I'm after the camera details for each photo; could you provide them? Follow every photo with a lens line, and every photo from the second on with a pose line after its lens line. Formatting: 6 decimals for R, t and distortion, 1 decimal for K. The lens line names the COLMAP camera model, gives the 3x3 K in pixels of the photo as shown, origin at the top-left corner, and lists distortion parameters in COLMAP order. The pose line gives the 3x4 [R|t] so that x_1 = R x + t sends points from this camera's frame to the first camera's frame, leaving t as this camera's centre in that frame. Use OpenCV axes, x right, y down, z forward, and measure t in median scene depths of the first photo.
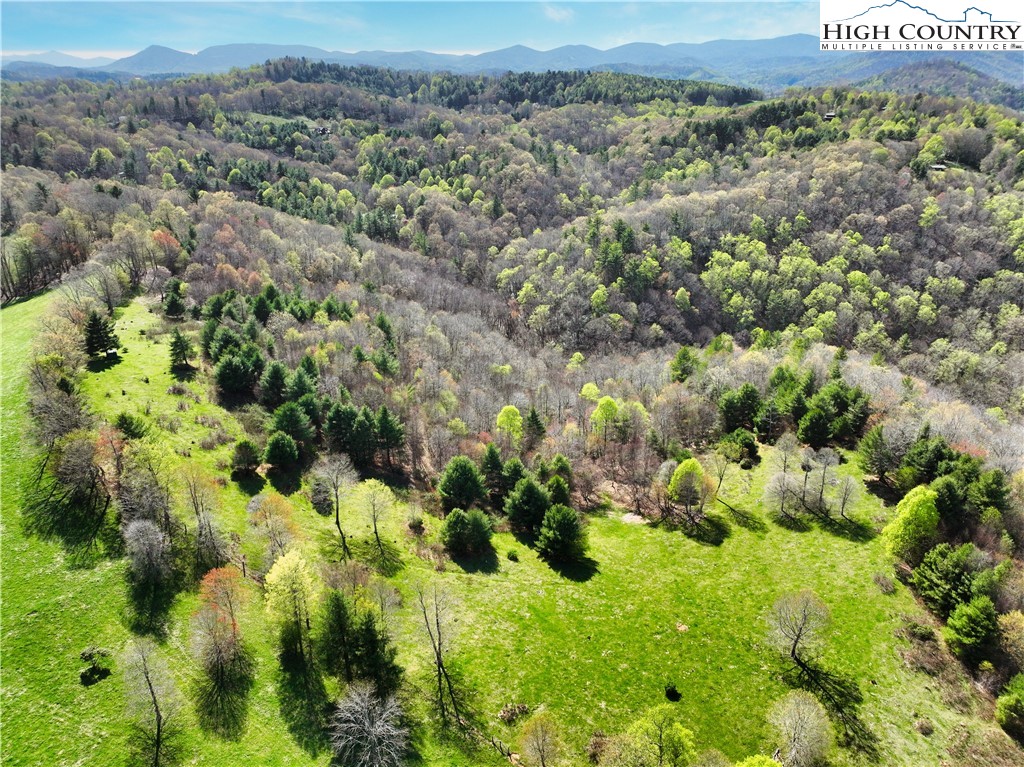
lens RADIAL K [[740.7, 0, 519.1], [0, 740.7, 384.9], [0, 0, 1]] dist [-0.001433, 0.022772]
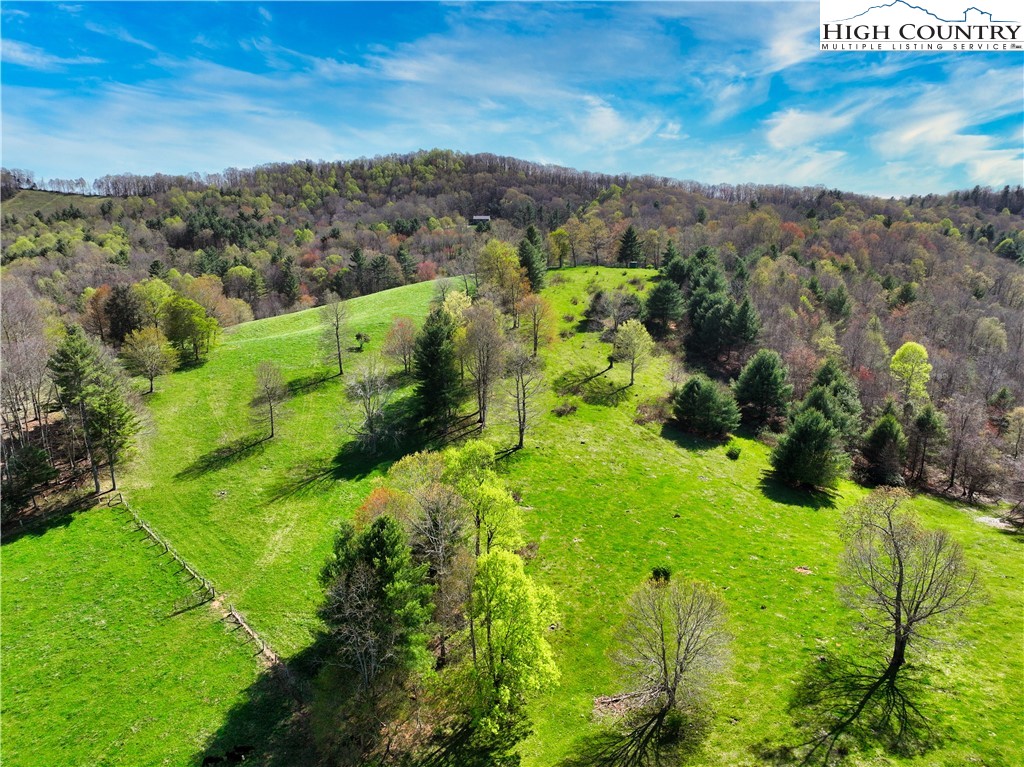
lens RADIAL K [[740.7, 0, 519.1], [0, 740.7, 384.9], [0, 0, 1]] dist [-0.001433, 0.022772]
pose [[0.469037, 0.197680, -0.860771, 0.168977], [-0.353673, 0.935109, 0.022035, 0.072950], [0.809271, 0.294096, 0.508515, 0.134656]]
